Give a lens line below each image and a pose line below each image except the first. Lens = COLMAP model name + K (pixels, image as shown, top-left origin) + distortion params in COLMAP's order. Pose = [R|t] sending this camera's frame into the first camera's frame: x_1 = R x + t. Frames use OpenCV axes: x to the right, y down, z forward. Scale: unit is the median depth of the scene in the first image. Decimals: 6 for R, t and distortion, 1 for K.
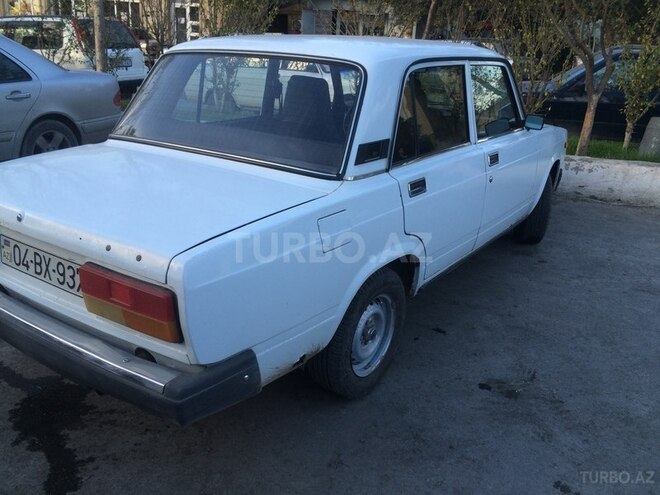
lens RADIAL K [[563.1, 0, 330.2], [0, 563.1, 248.4], [0, 0, 1]] dist [0.067452, -0.087705]
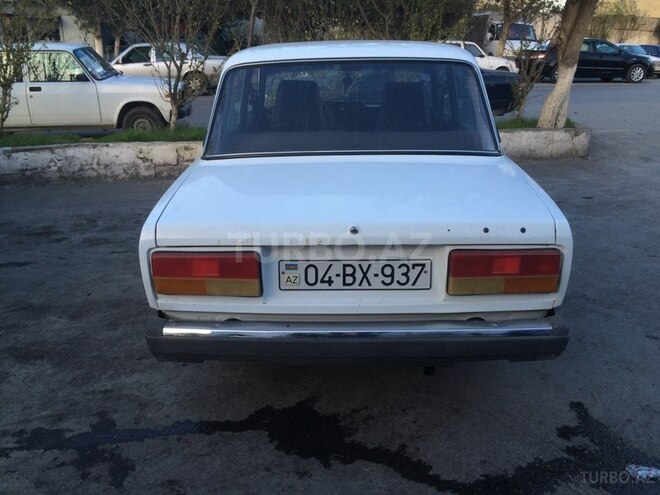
lens RADIAL K [[563.1, 0, 329.9], [0, 563.1, 246.5], [0, 0, 1]] dist [0.067452, -0.087705]
pose [[0.826151, -0.238565, 0.510452, -0.951731], [0.223214, 0.970394, 0.092259, -0.112325], [-0.517349, 0.037720, 0.854943, 0.137421]]
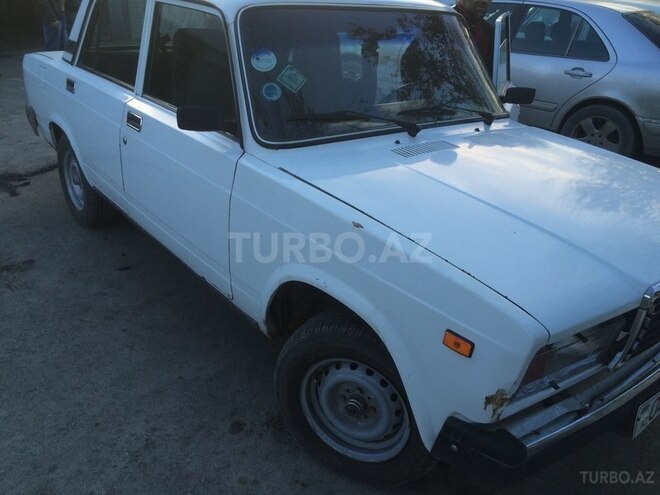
lens RADIAL K [[563.1, 0, 330.6], [0, 563.1, 247.0], [0, 0, 1]] dist [0.067452, -0.087705]
pose [[-0.259568, 0.359184, -0.896444, 1.427585], [-0.402896, 0.803341, 0.438540, -0.685101], [0.877667, 0.475005, -0.063808, 1.974292]]
